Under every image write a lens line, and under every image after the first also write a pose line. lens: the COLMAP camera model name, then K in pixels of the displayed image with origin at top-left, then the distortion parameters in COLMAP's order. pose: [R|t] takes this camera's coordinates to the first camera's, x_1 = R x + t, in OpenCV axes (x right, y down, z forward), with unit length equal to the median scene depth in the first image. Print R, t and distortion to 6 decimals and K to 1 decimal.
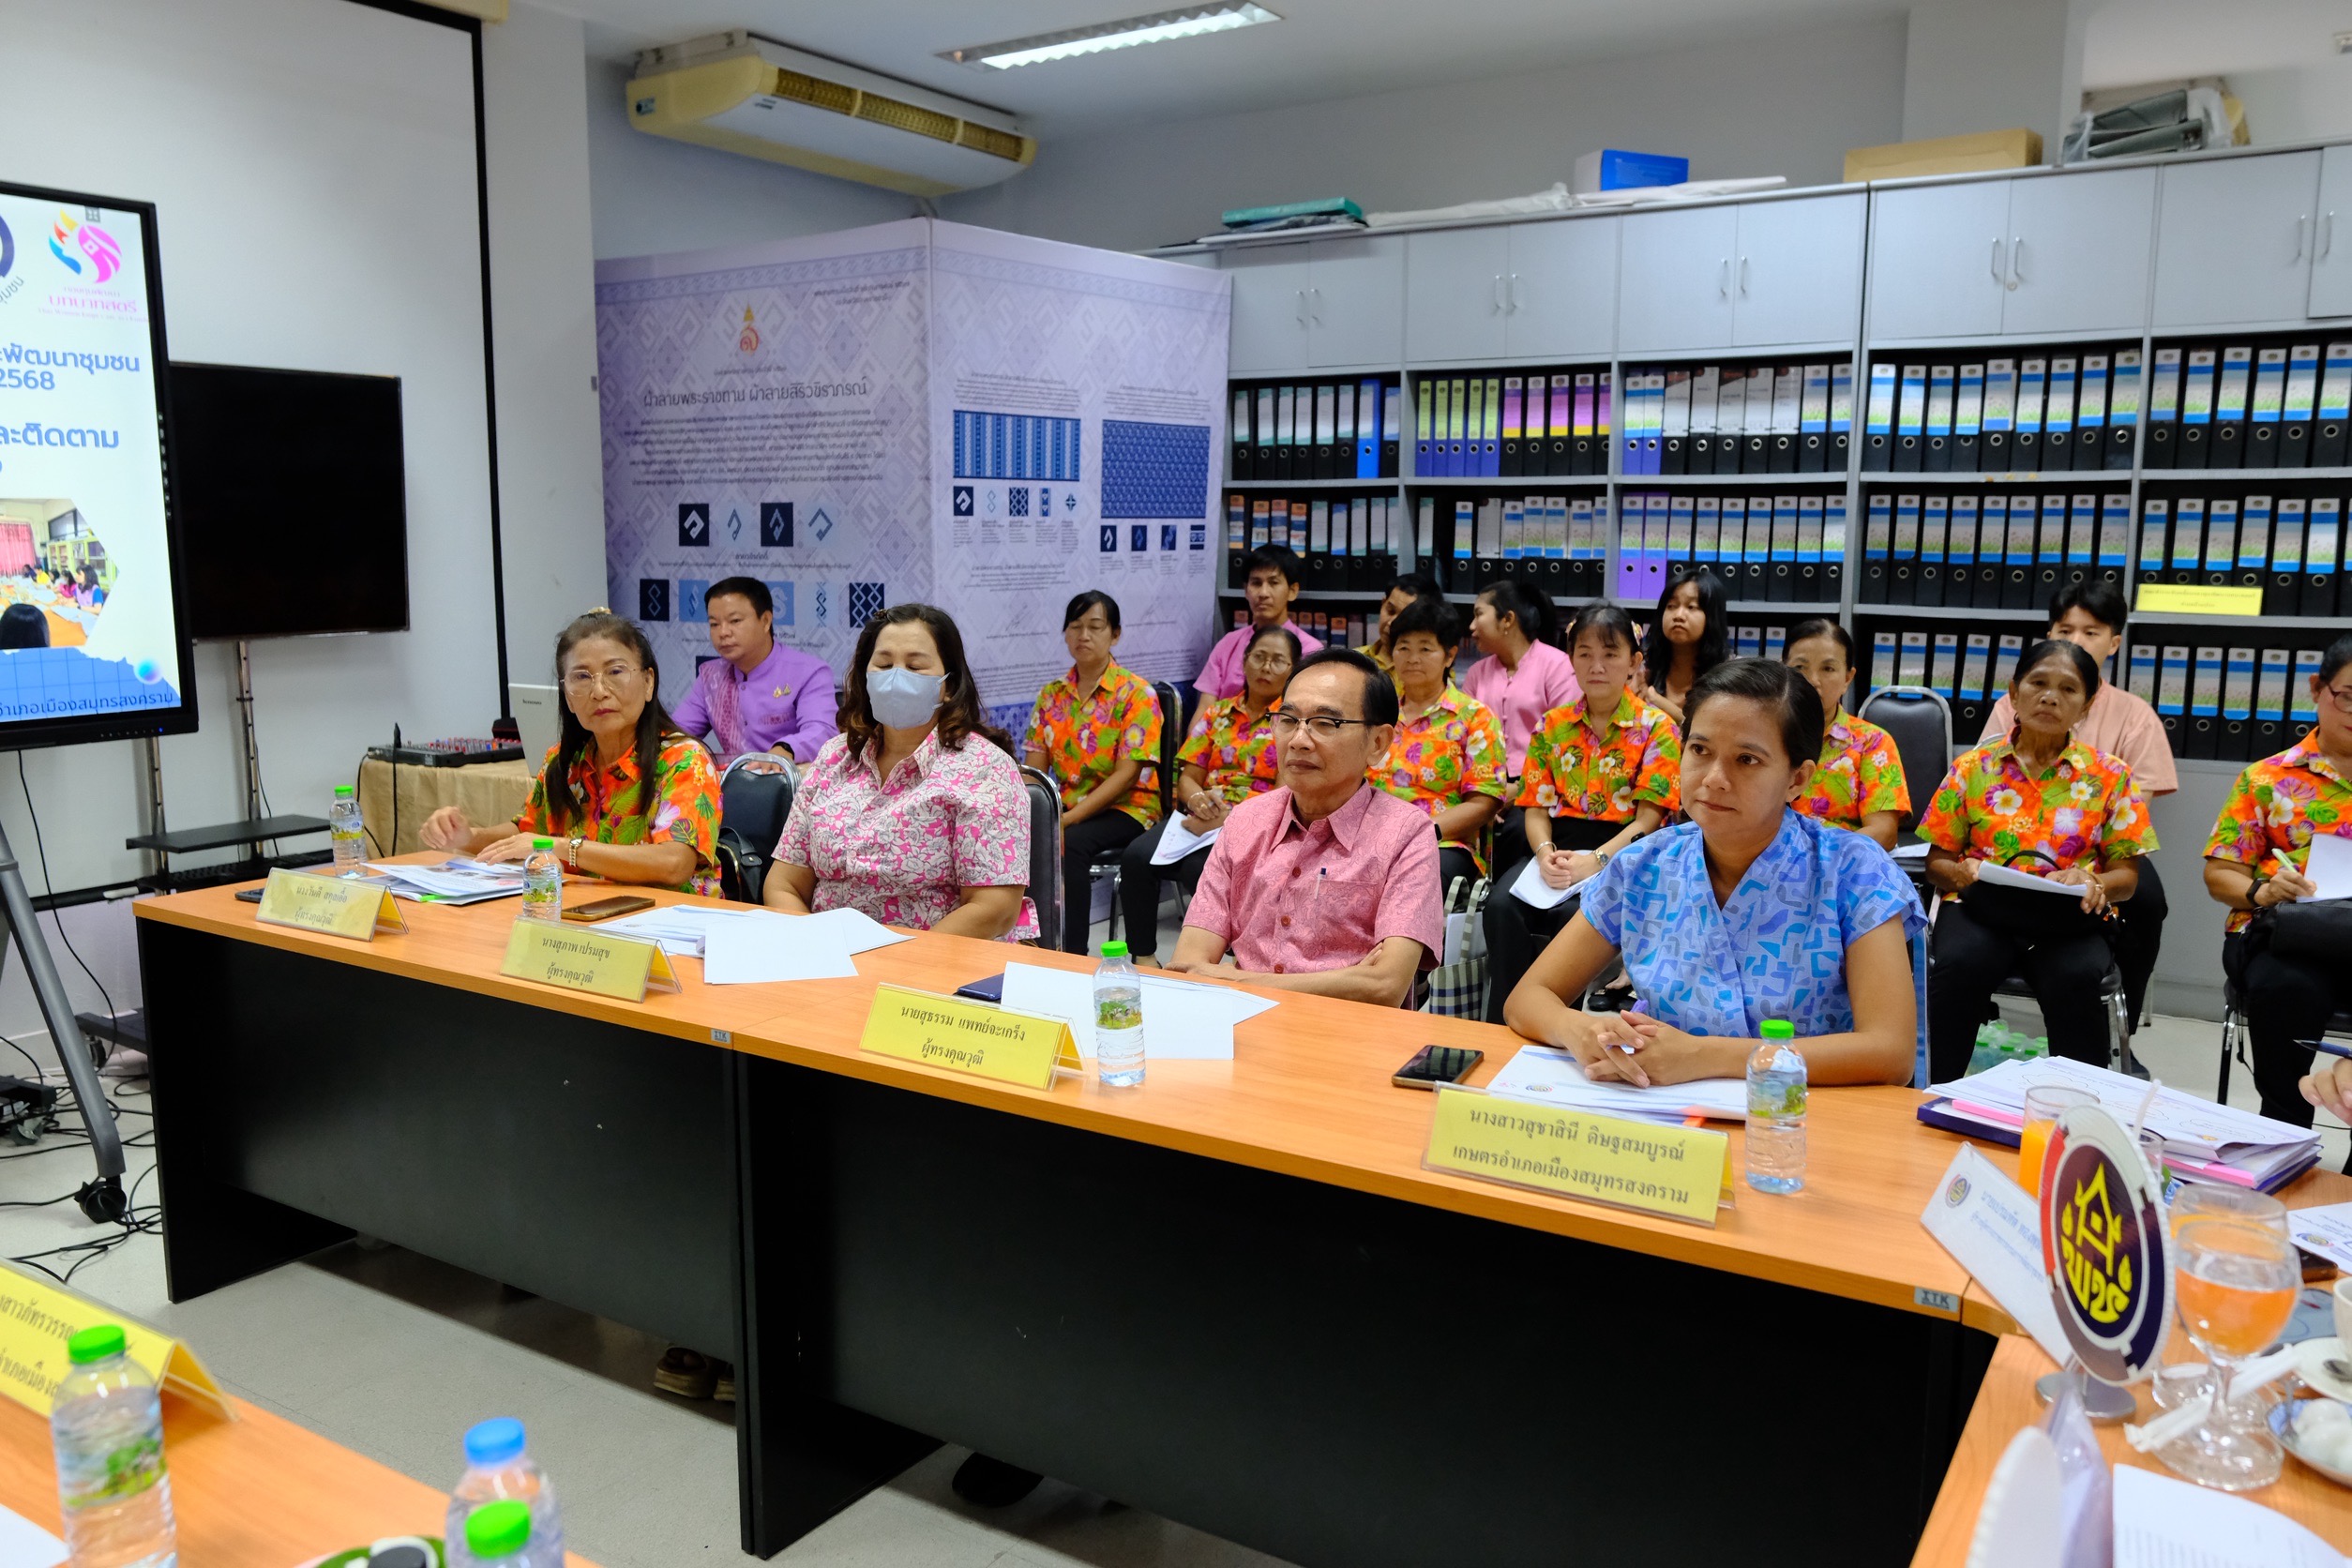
lens RADIAL K [[1795.3, 0, 1160.2], [0, 1795.3, 791.0], [0, 0, 1]] dist [-0.005876, 0.005944]
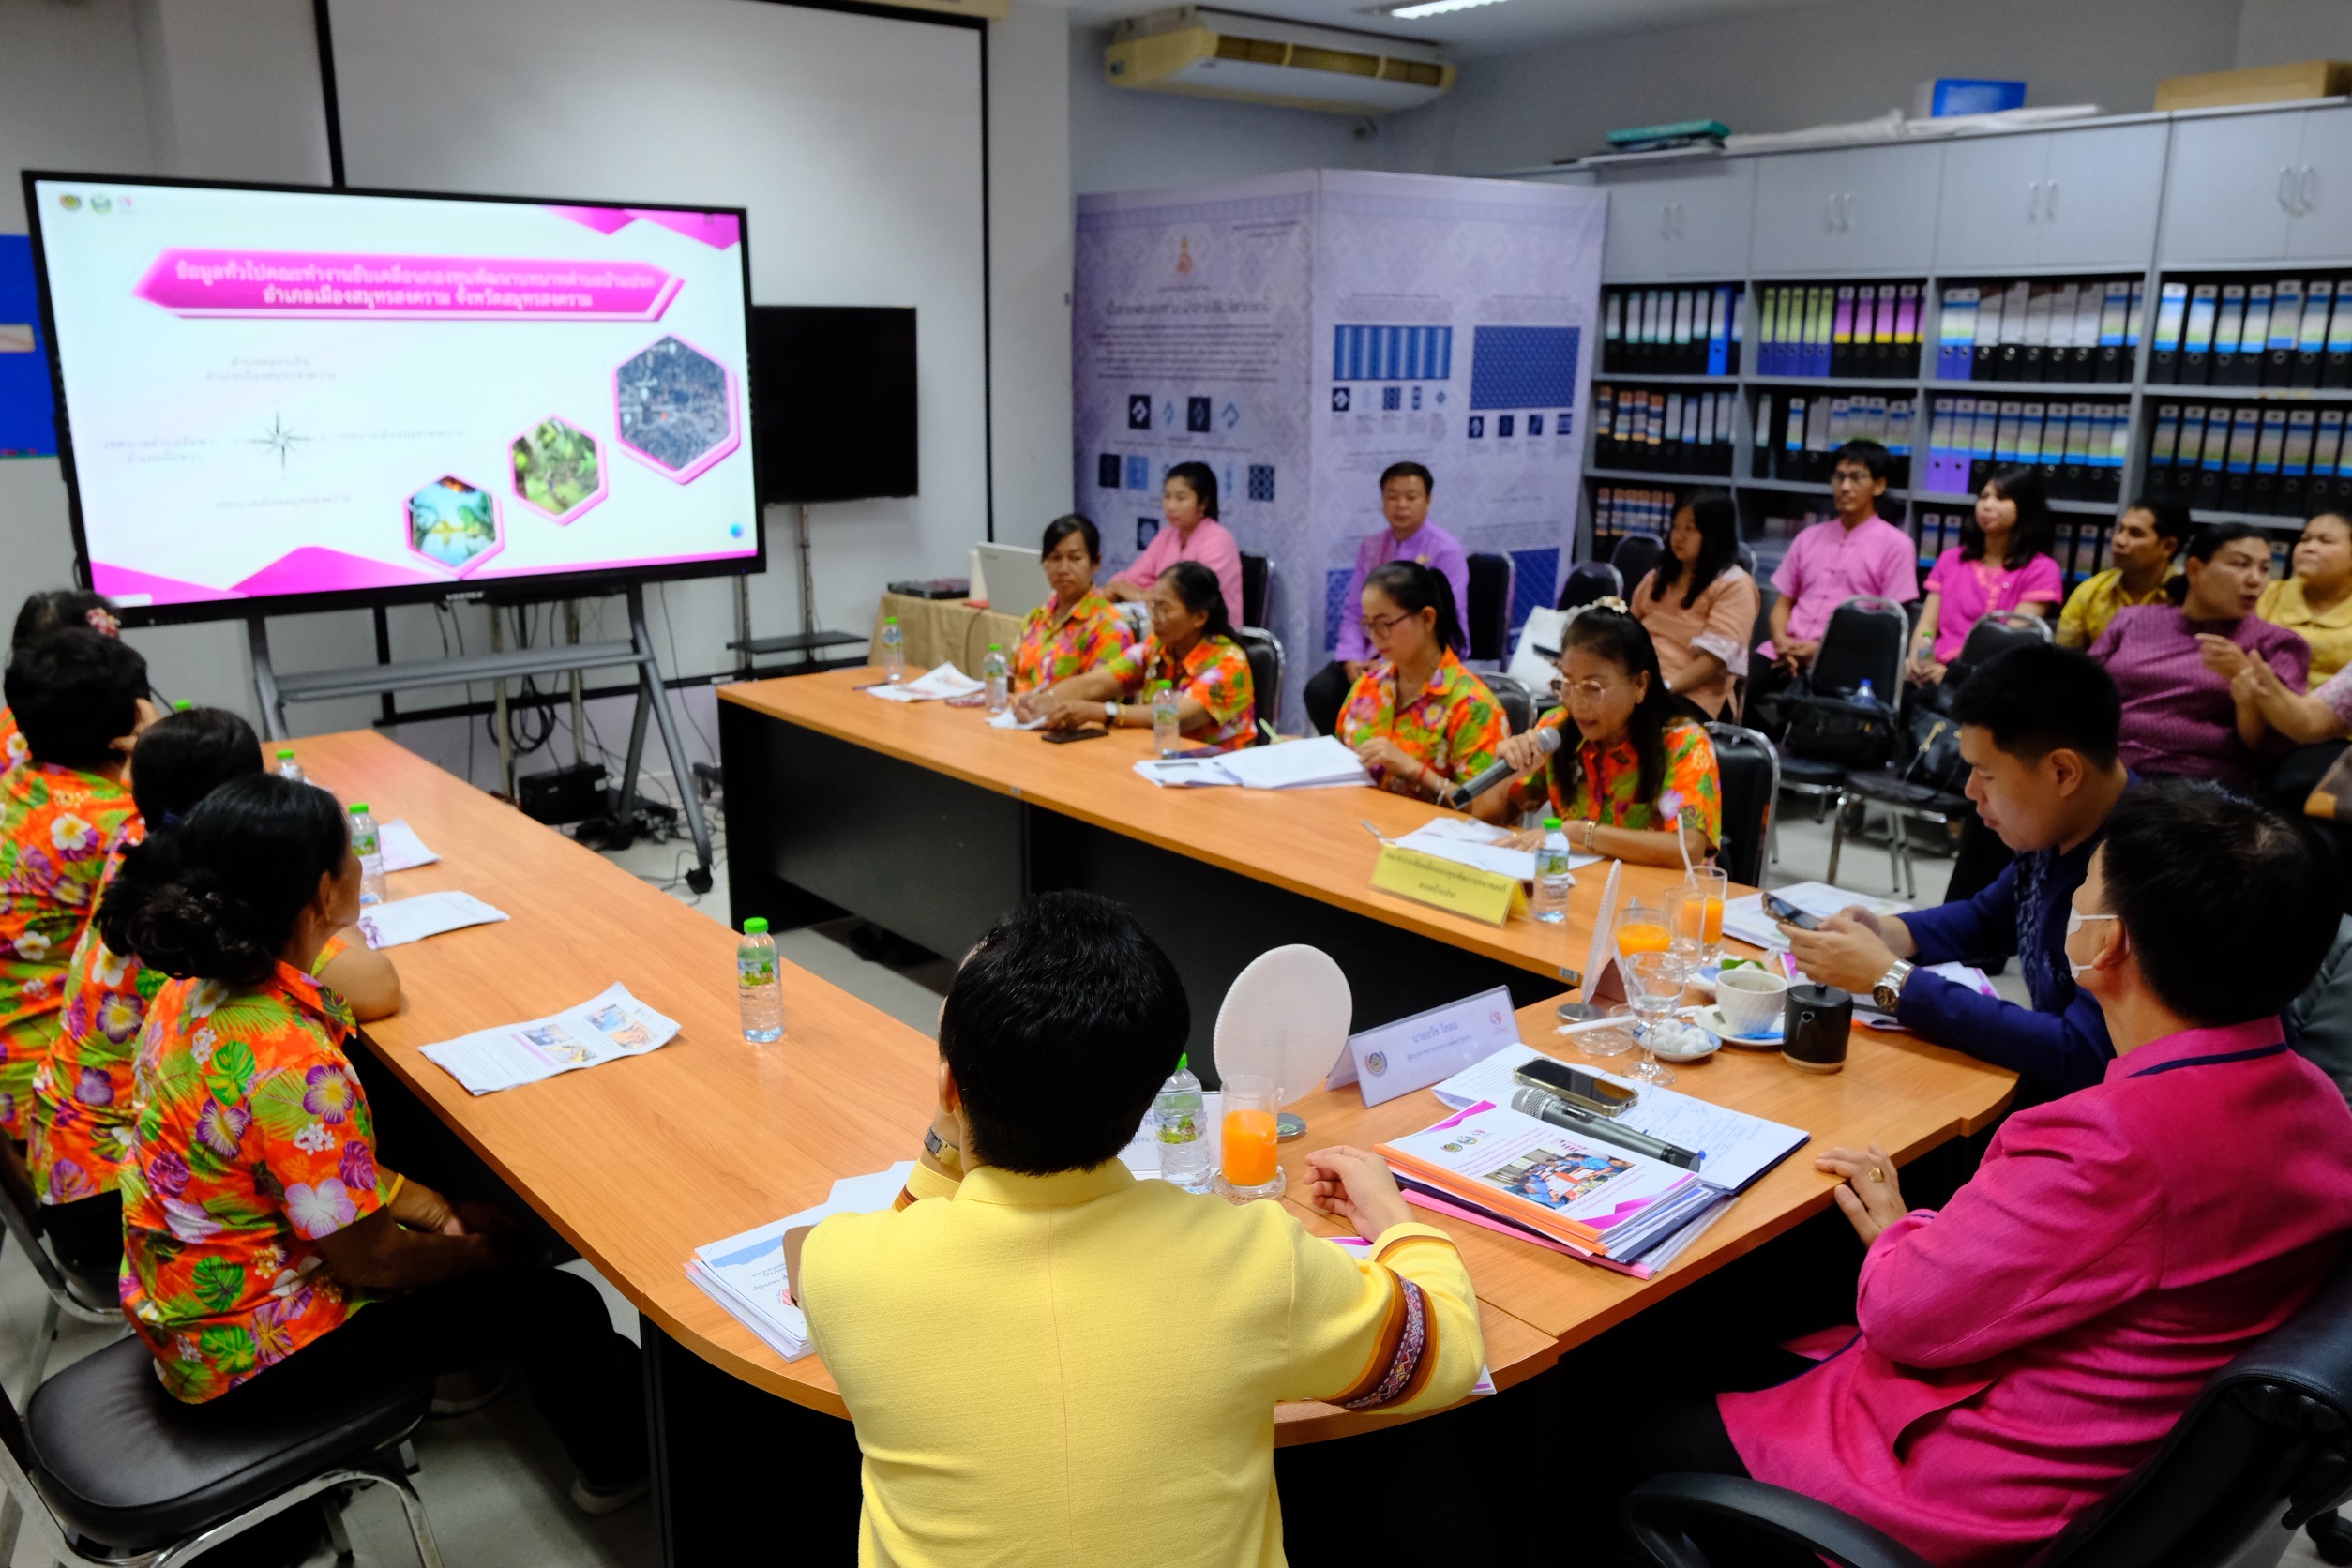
lens RADIAL K [[1794.8, 0, 1183.9], [0, 1794.8, 791.4], [0, 0, 1]] dist [-0.018779, 0.033685]
pose [[0.955031, 0.075264, -0.286794, 0.151962], [-0.047301, 0.993533, 0.103224, -0.016029], [0.292708, -0.085017, 0.952415, -0.211188]]
